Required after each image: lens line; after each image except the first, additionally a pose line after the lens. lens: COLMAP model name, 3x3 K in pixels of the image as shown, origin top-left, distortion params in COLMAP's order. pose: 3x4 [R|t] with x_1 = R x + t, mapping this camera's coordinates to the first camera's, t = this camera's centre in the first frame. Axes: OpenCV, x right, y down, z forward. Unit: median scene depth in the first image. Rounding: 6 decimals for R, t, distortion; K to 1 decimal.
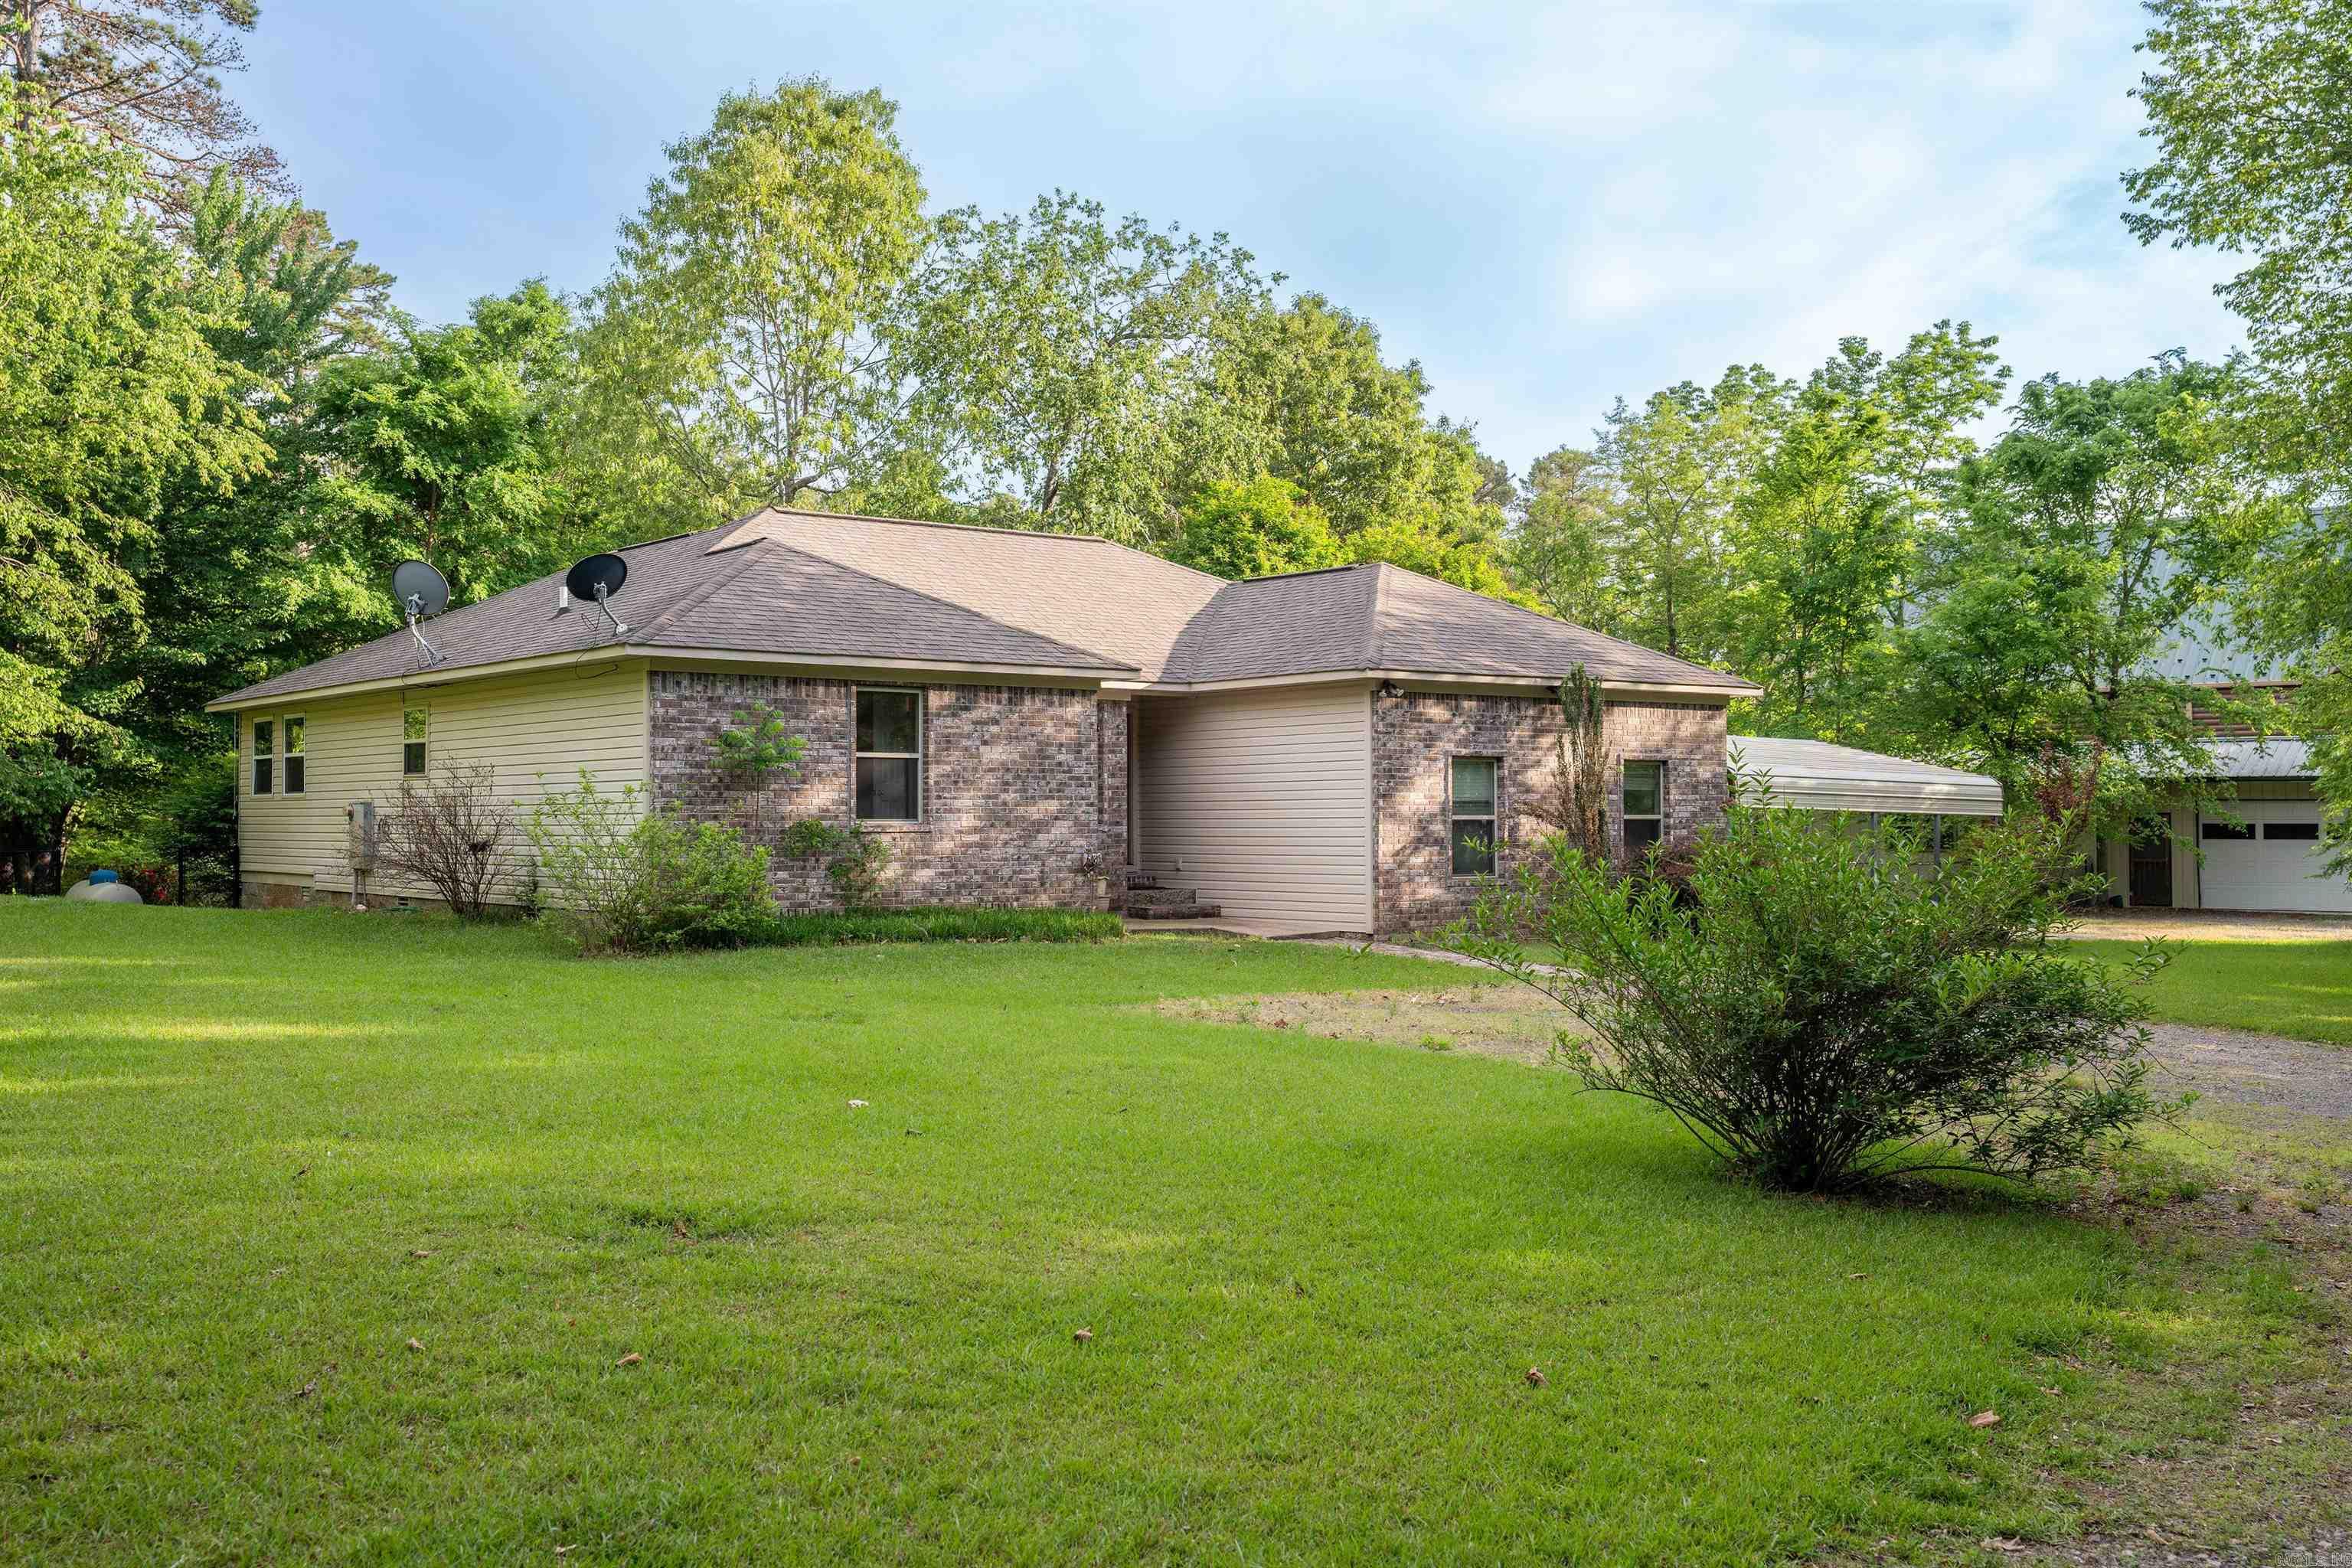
lens RADIAL K [[2185.7, 0, 1181.5], [0, 2185.7, 782.6], [0, 0, 1]] dist [0.078492, 0.000000]
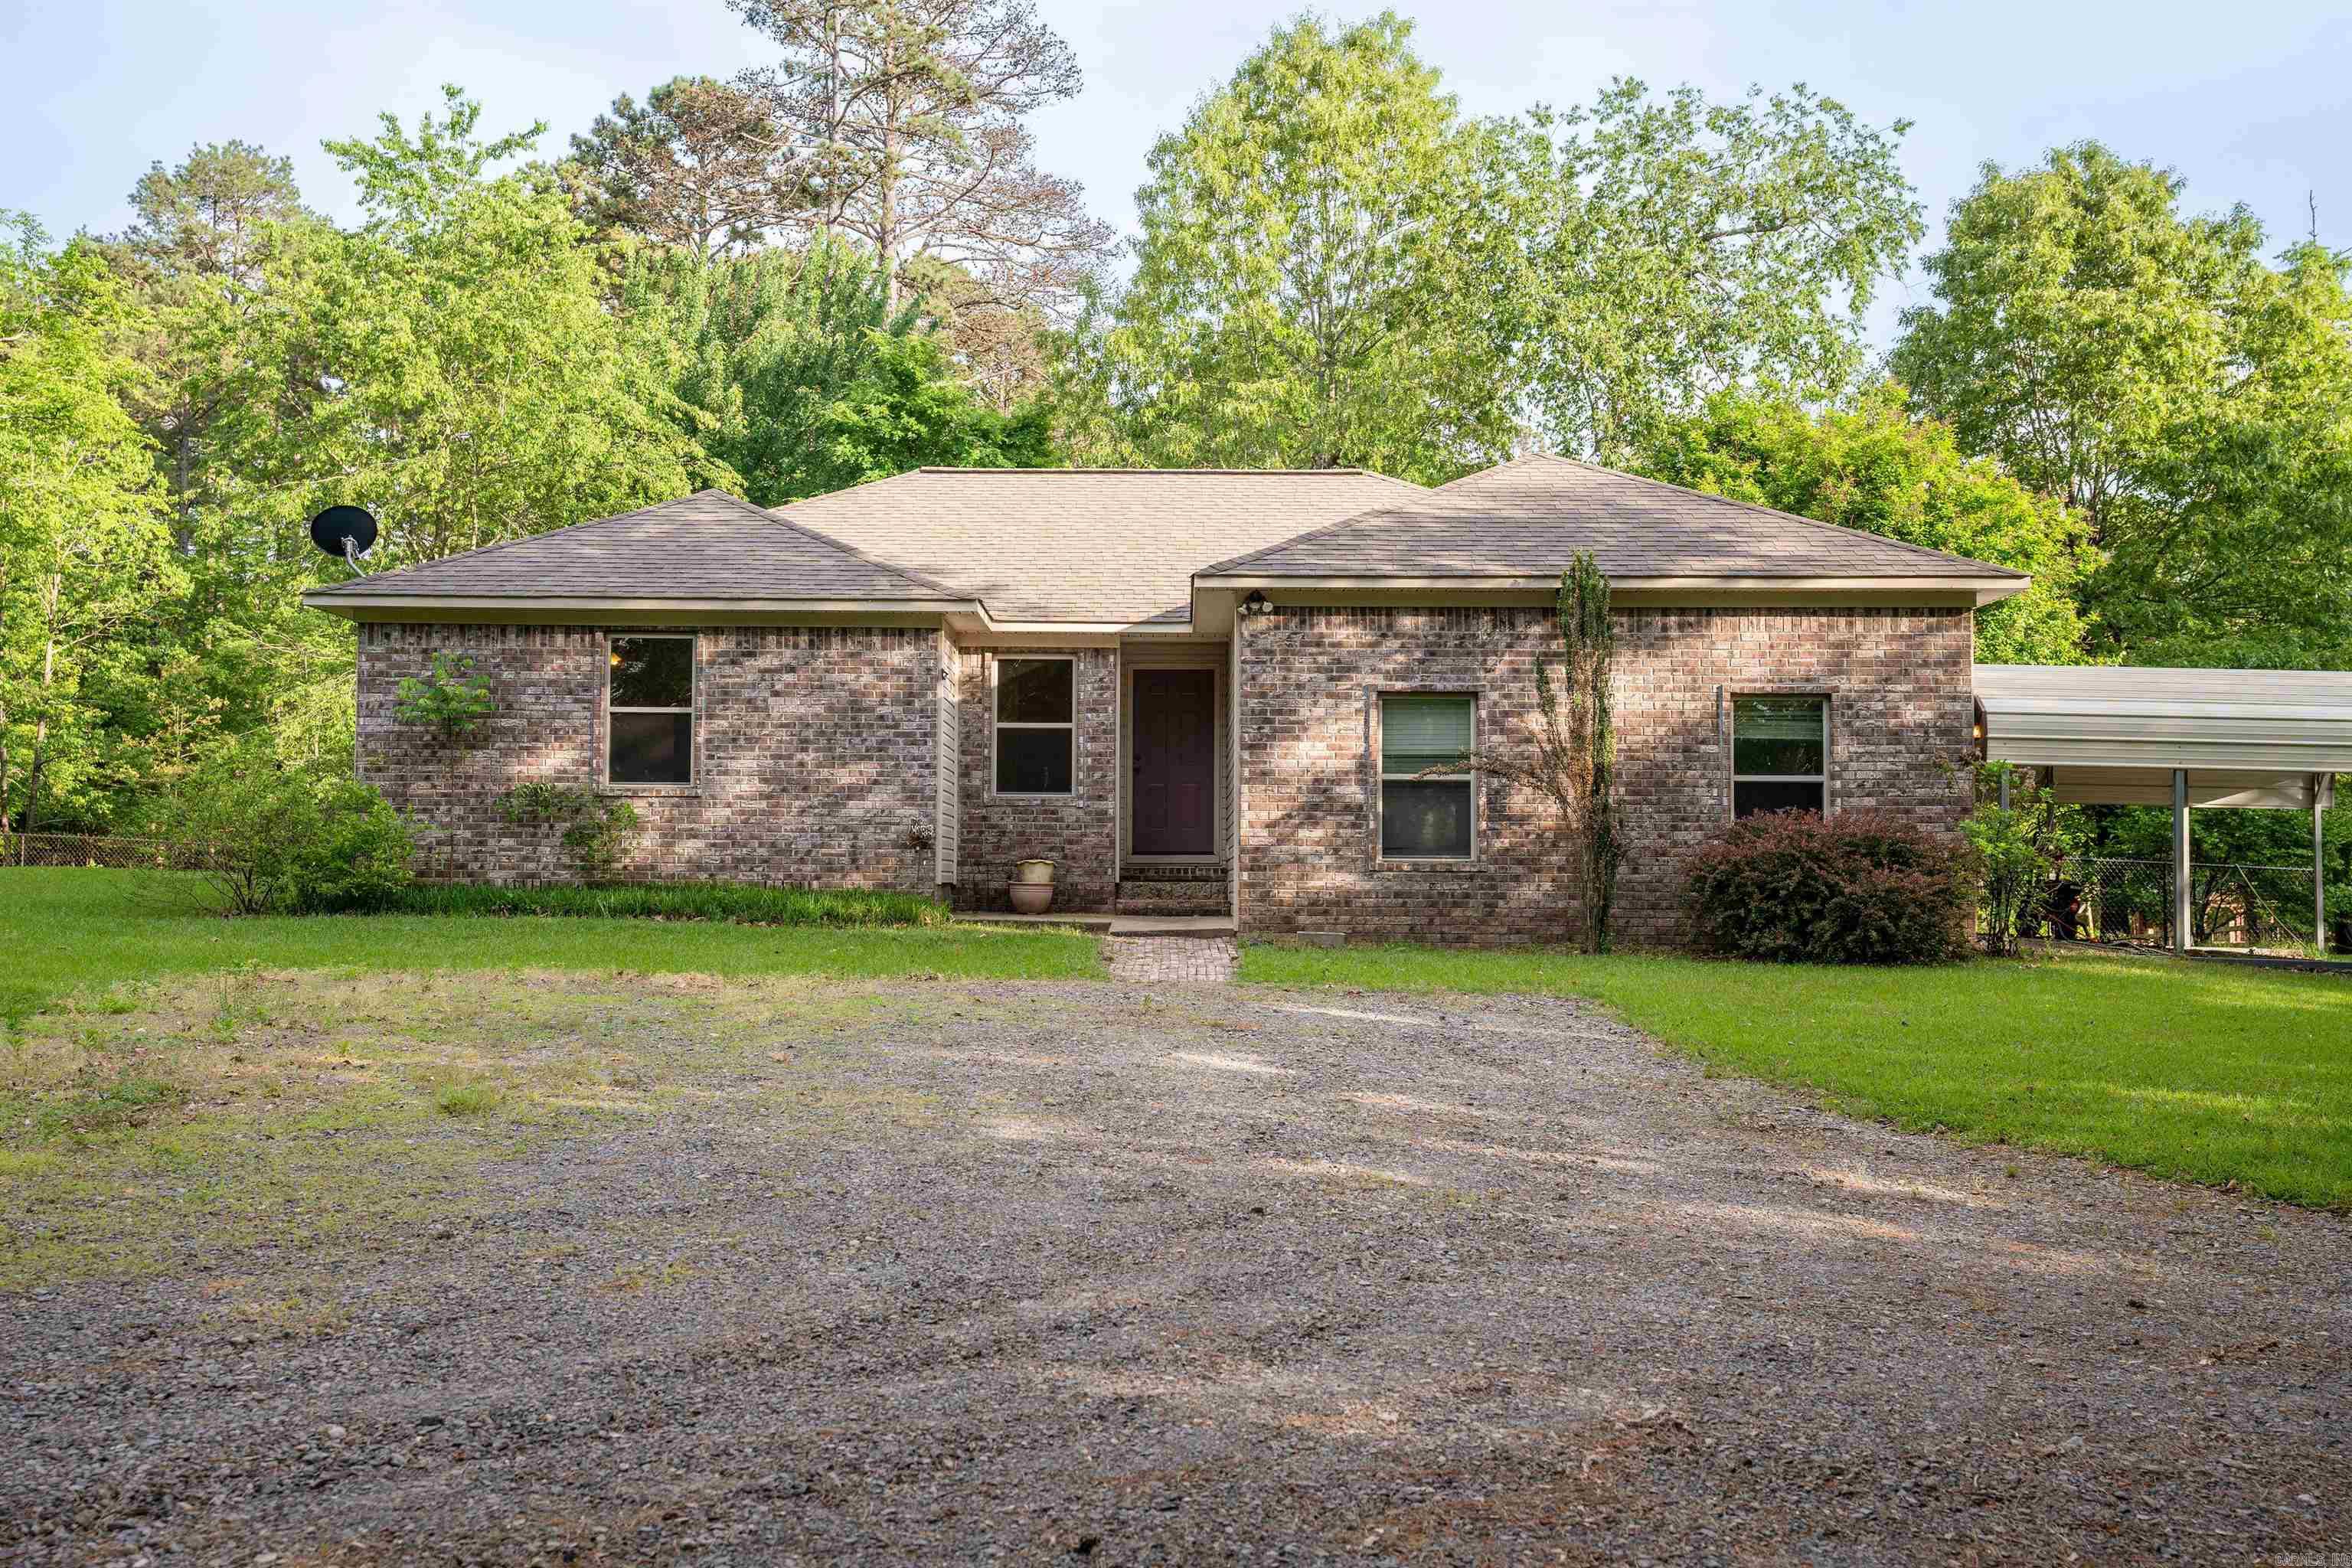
lens RADIAL K [[2185.7, 0, 1179.4], [0, 2185.7, 791.8], [0, 0, 1]] dist [0.078492, 0.000000]
pose [[0.795160, -0.019788, -0.606076, 0.552201], [0.002848, 0.999578, -0.028898, 0.045079], [0.606393, 0.021252, 0.794881, 0.412392]]
